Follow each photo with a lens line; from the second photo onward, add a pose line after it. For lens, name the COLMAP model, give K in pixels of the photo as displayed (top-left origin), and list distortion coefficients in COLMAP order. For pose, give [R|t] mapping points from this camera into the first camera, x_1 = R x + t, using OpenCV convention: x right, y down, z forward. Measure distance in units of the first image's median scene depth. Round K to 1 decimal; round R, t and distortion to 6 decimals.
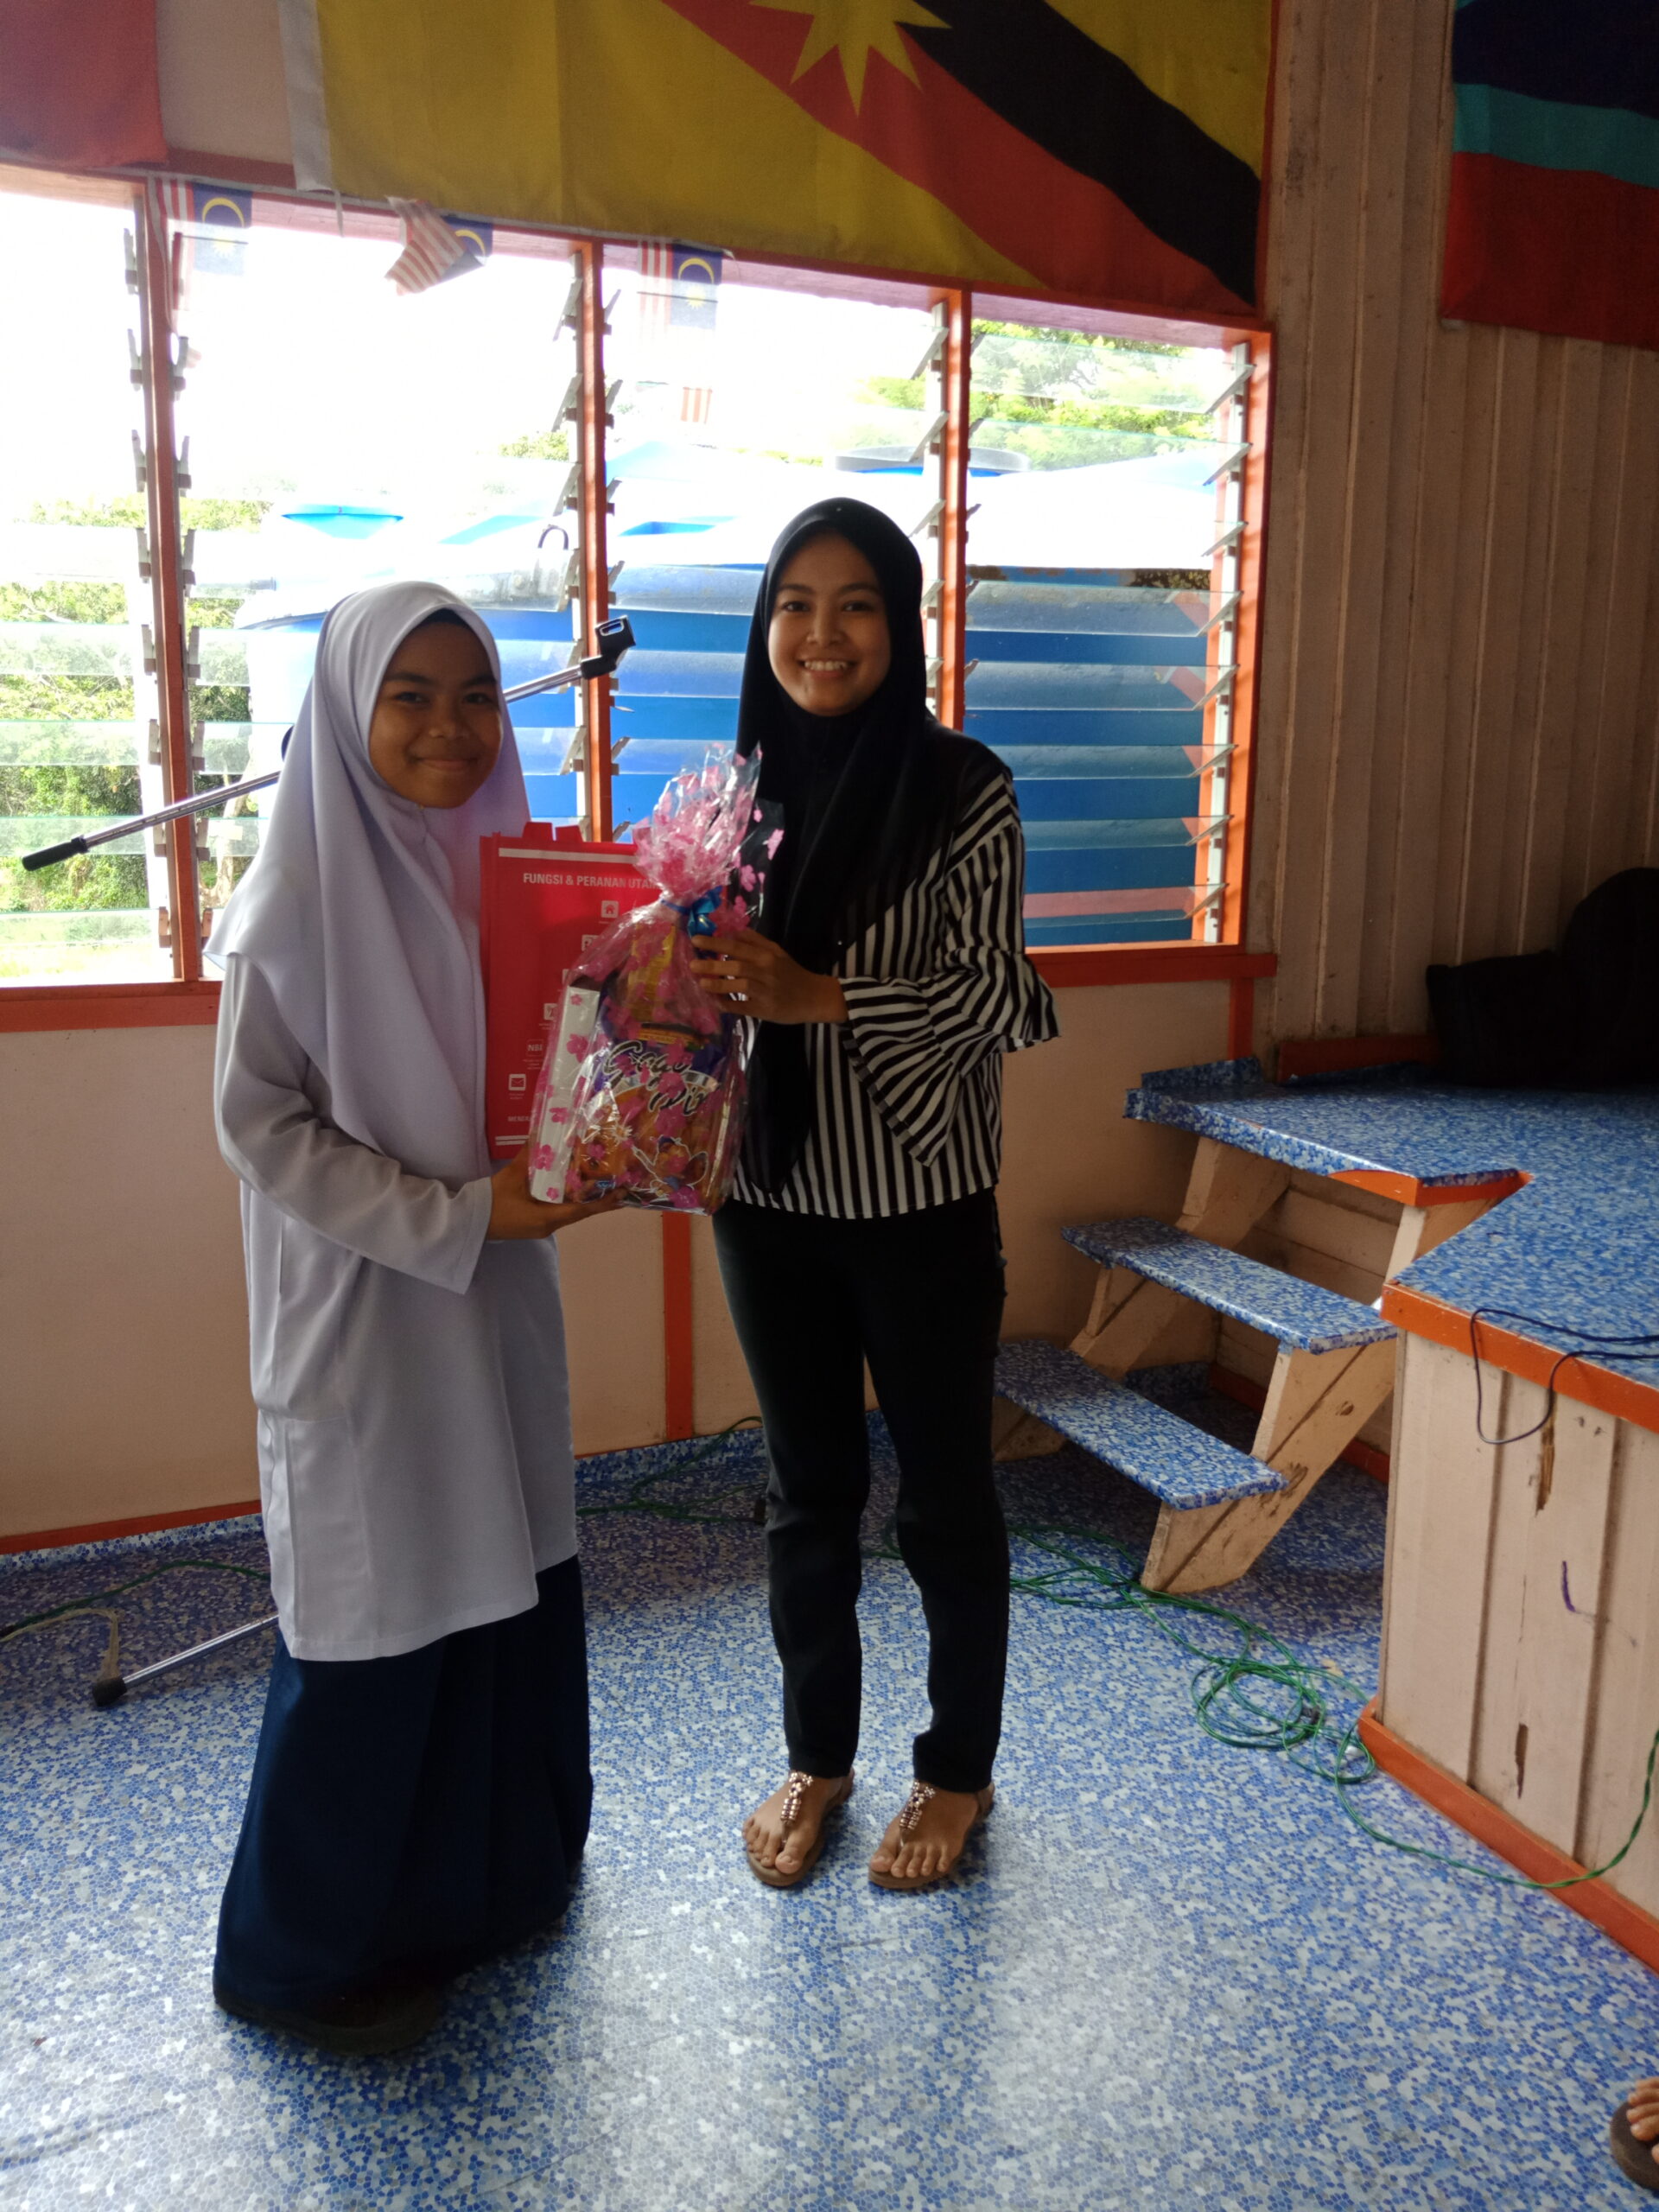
lens RADIAL K [[1749.6, 0, 829.8], [0, 1749.6, 1096.9], [0, 0, 1]] dist [0.012195, -0.020074]
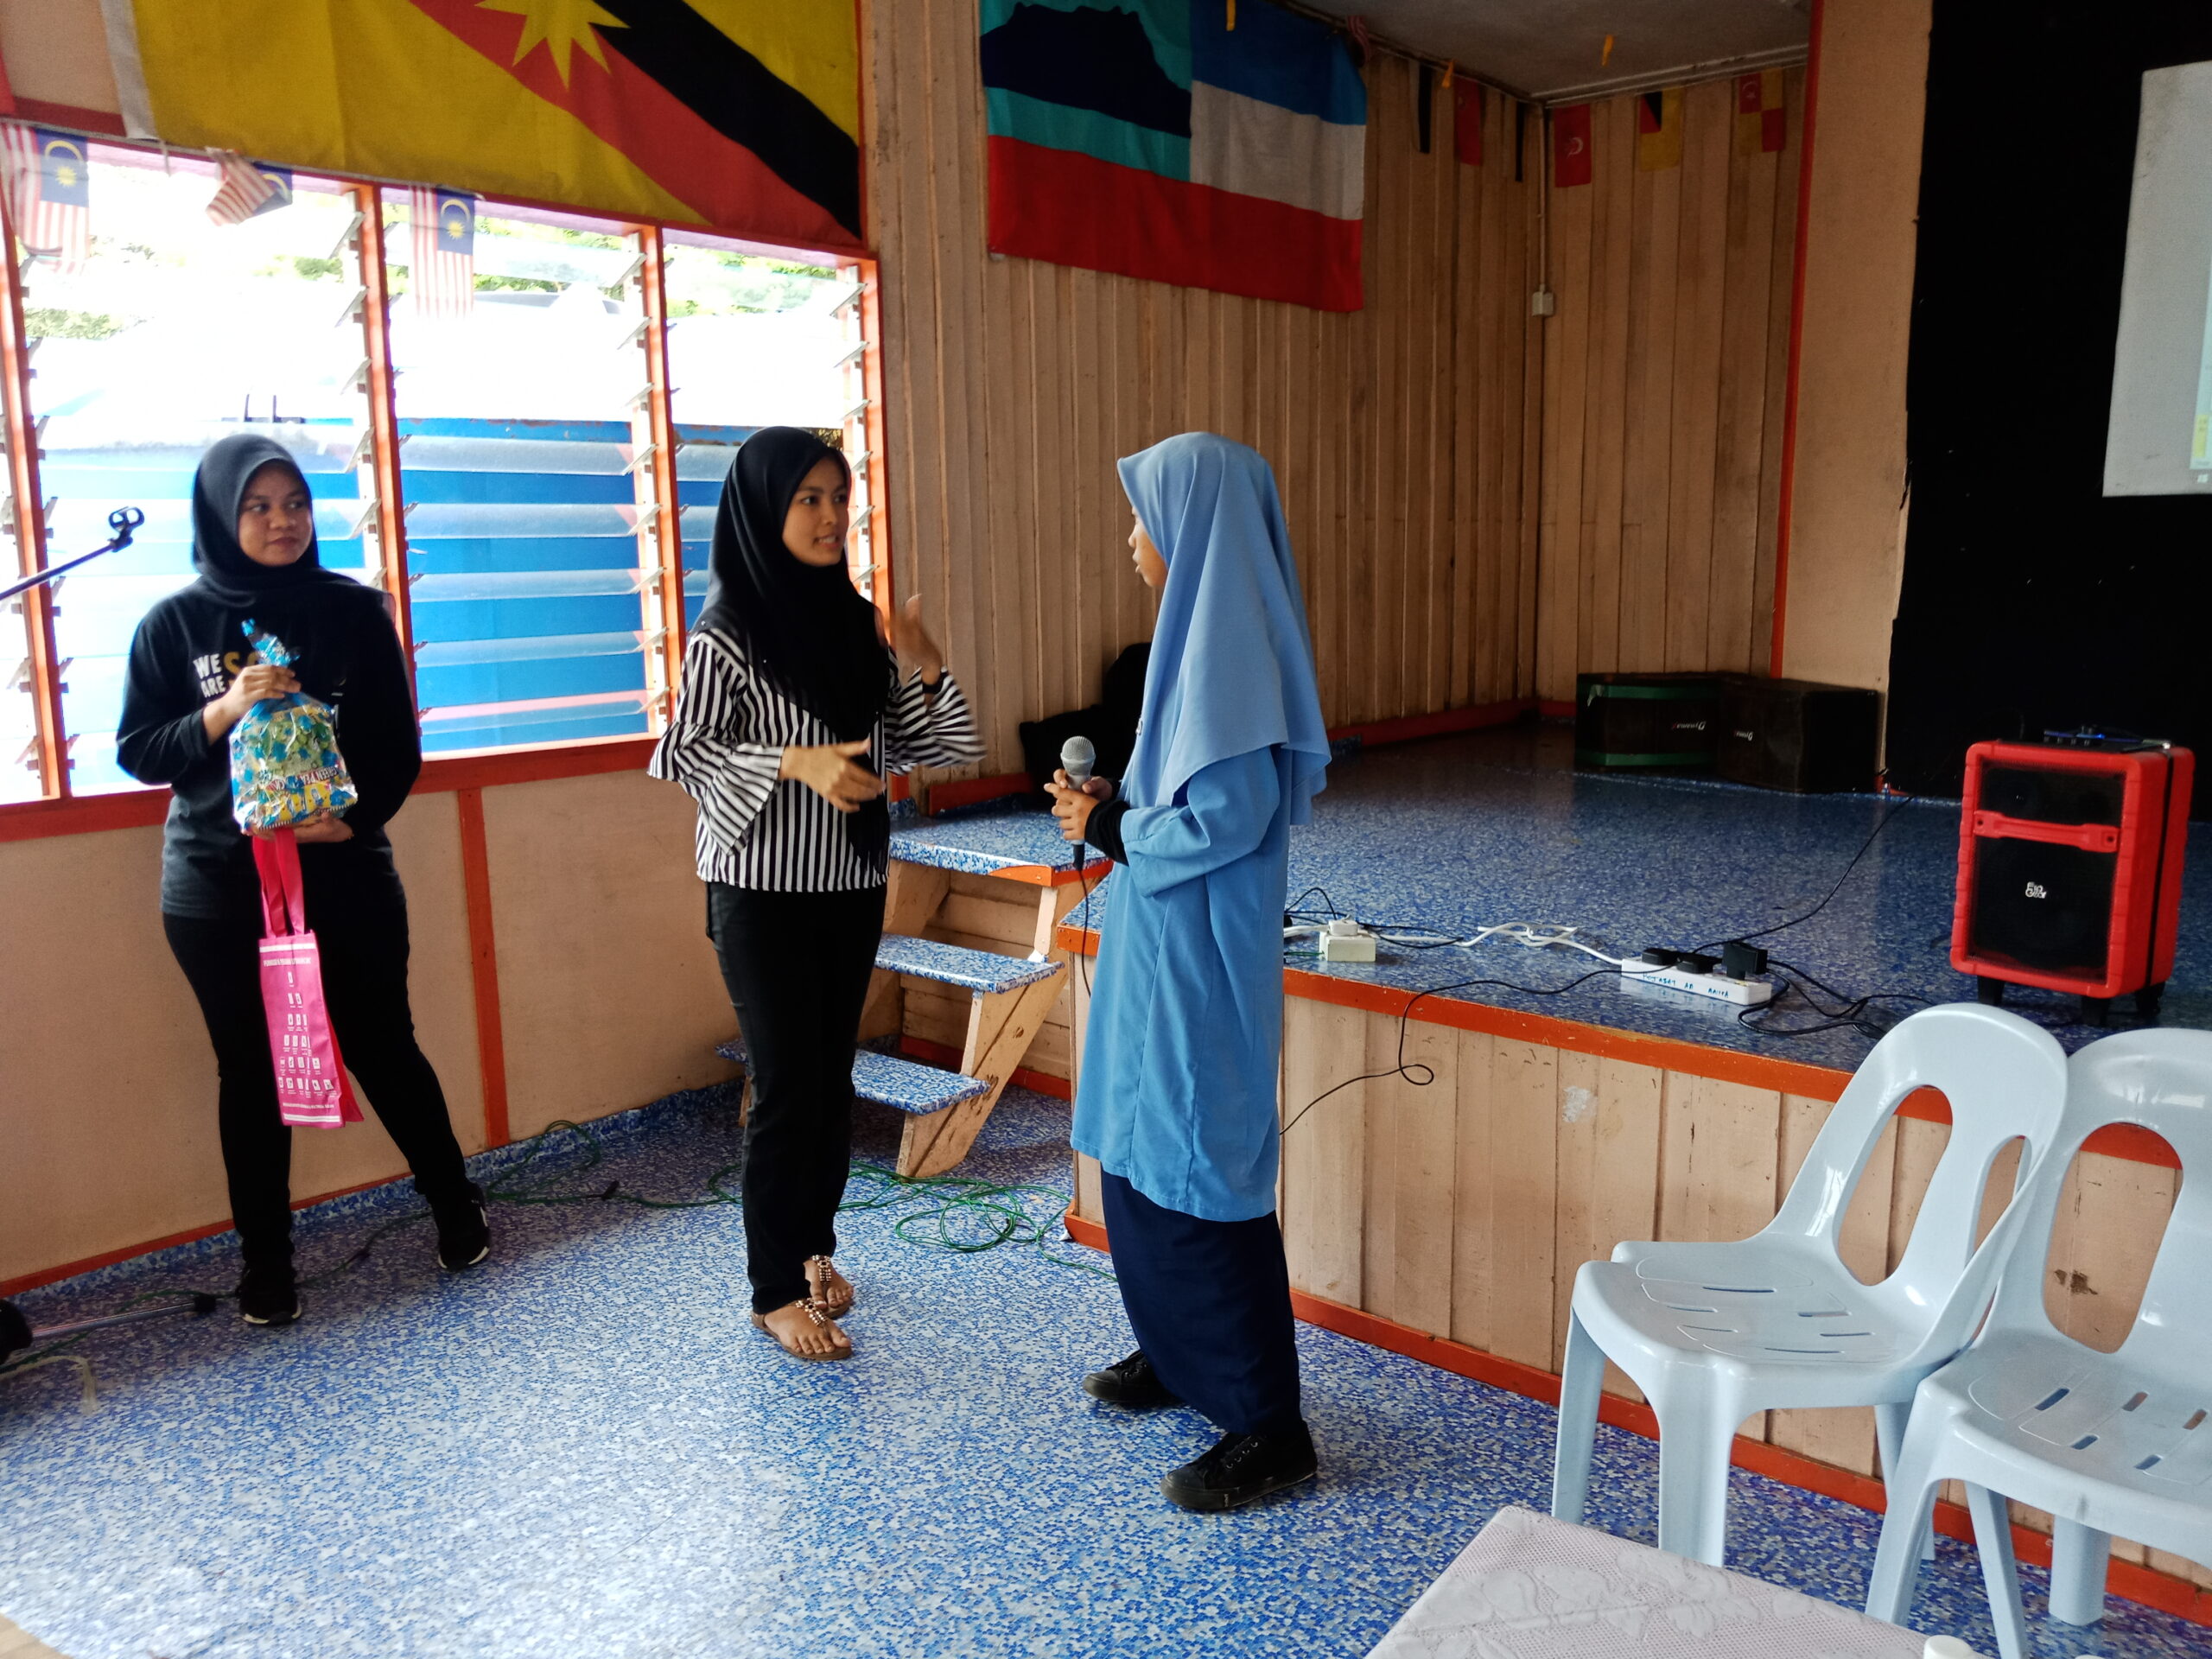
lens RADIAL K [[1749.6, 0, 1091.7], [0, 1749.6, 838.3], [0, 0, 1]] dist [0.012195, -0.020074]
pose [[0.910207, -0.087318, 0.404843, -0.214373], [0.095876, 0.995393, -0.000868, 0.026857], [-0.402902, 0.039604, 0.914386, -0.331556]]
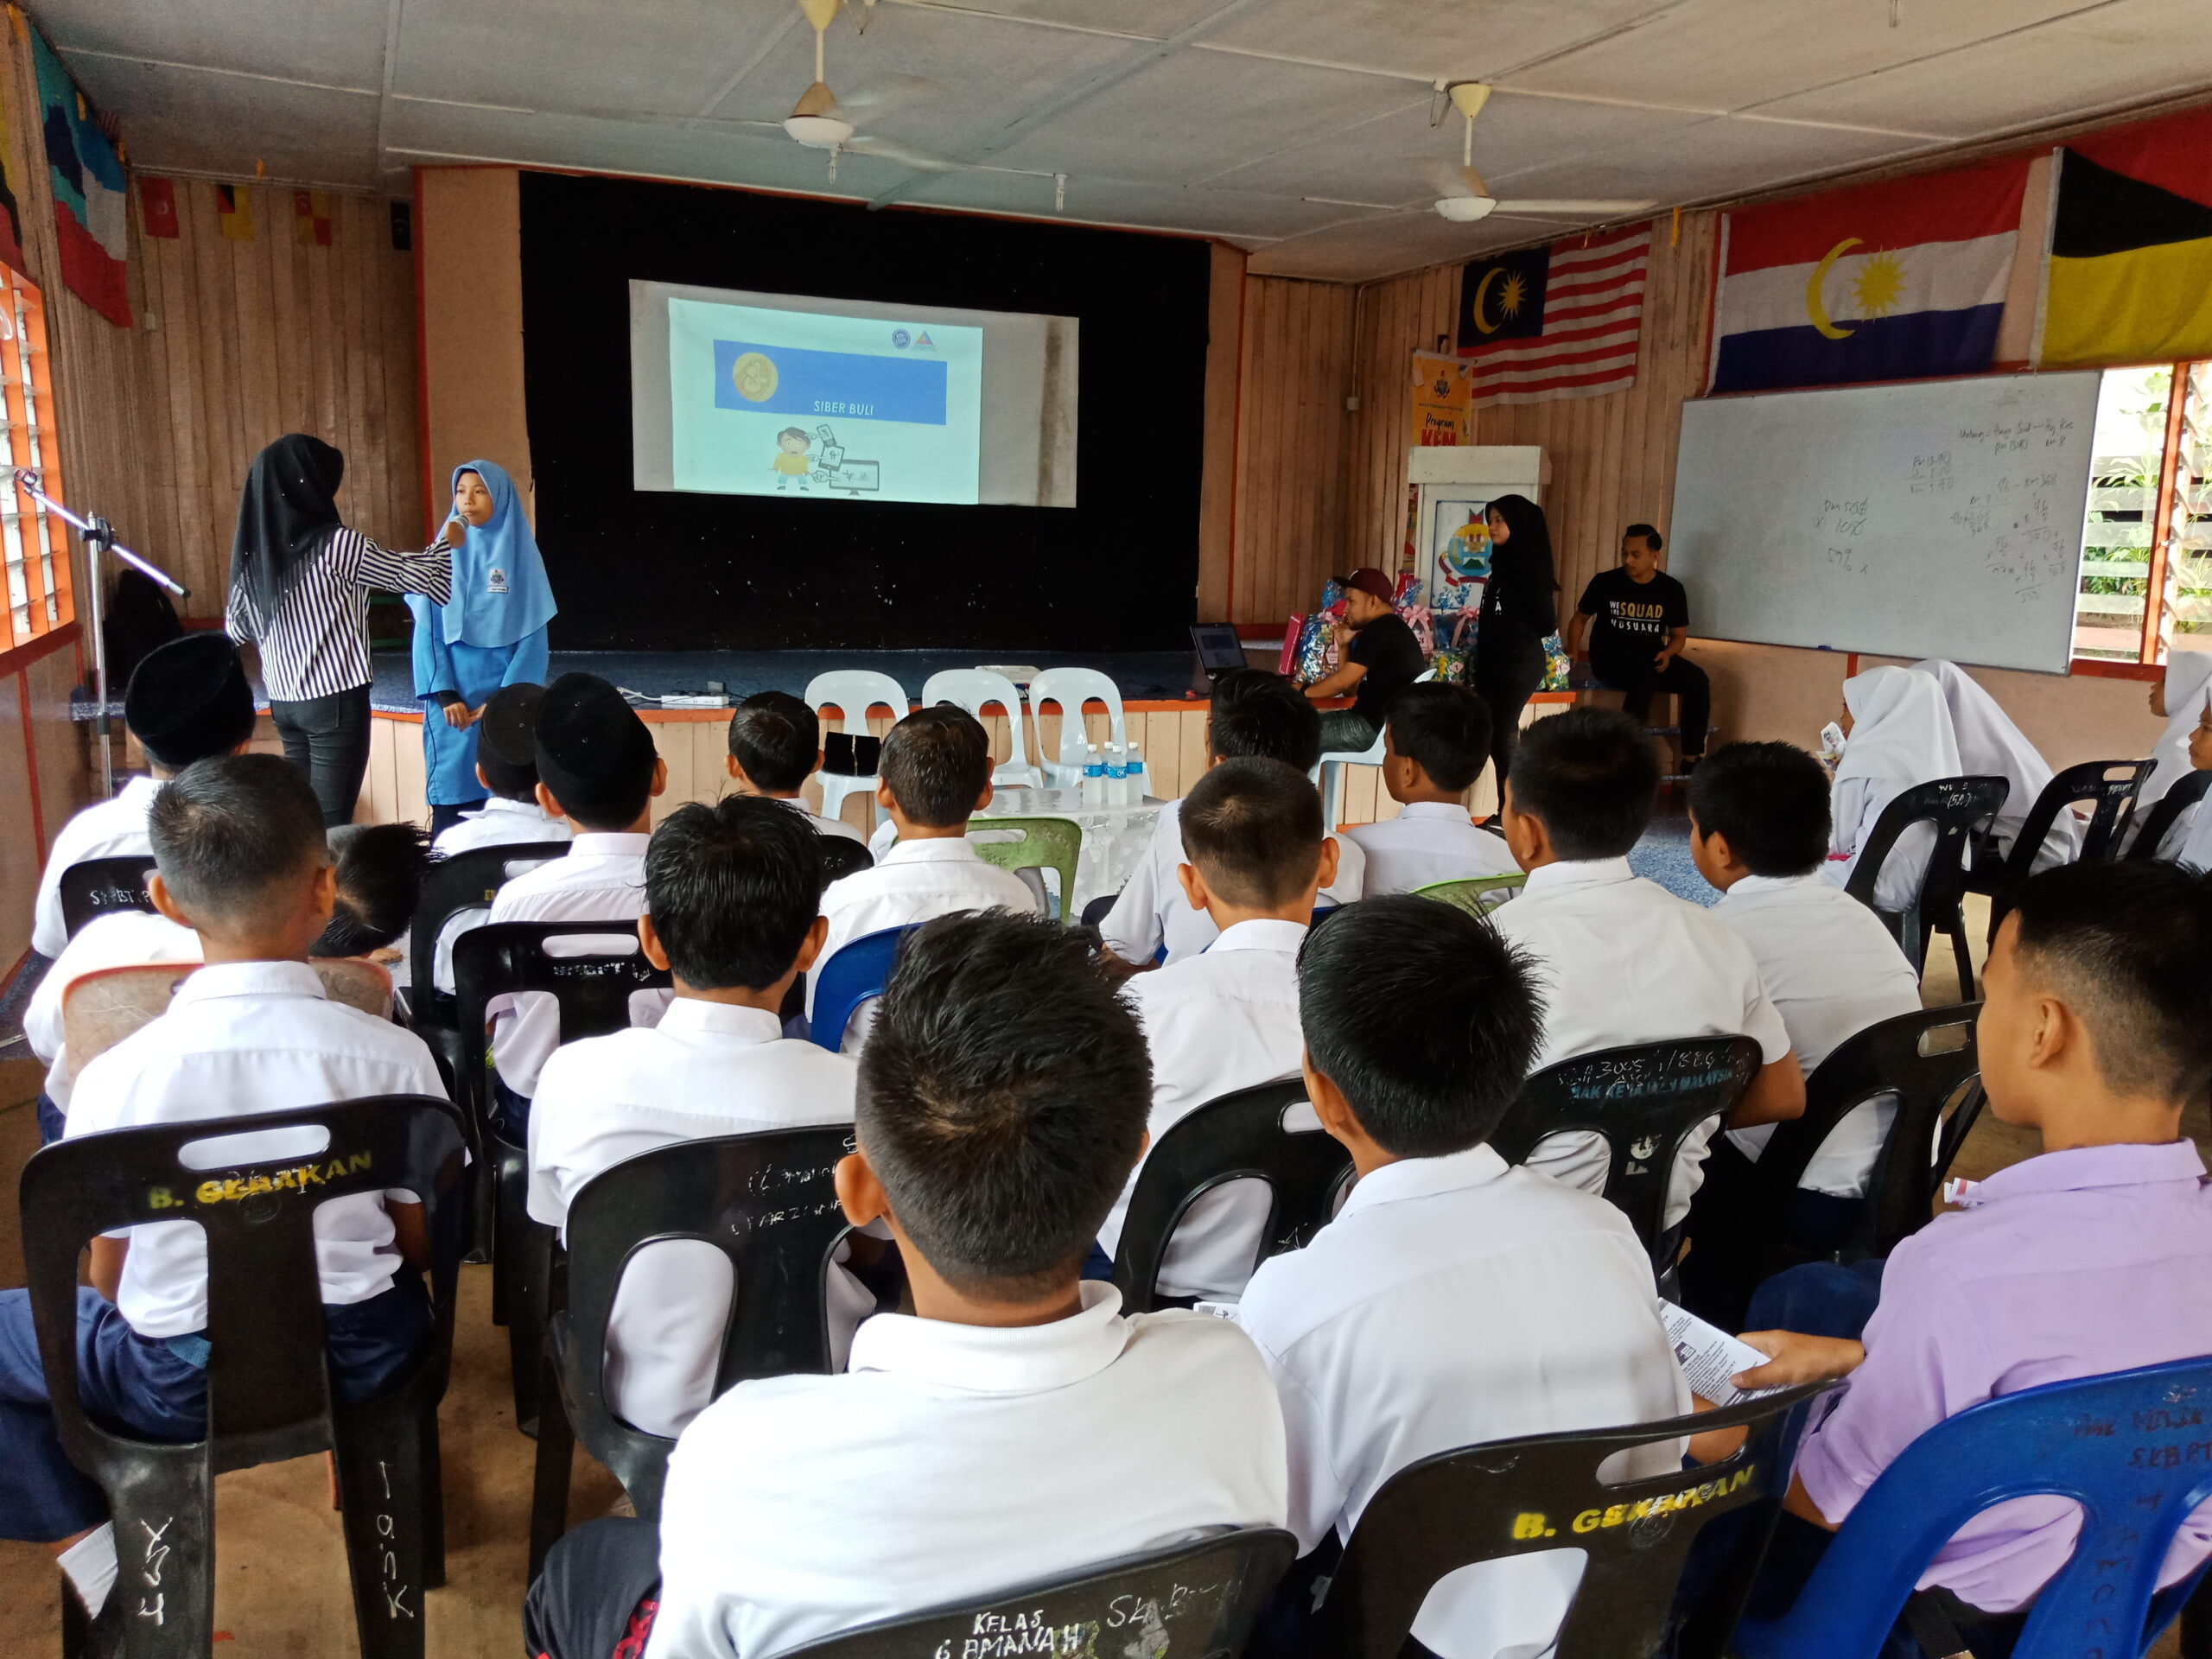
lens RADIAL K [[1749.6, 0, 1113.4], [0, 1749.6, 837.3], [0, 0, 1]] dist [0.012195, -0.020074]
pose [[0.005523, -0.188625, 0.982034, -1.985777], [0.162002, 0.969245, 0.185257, -0.037553], [-0.986775, 0.158068, 0.035911, -0.119850]]
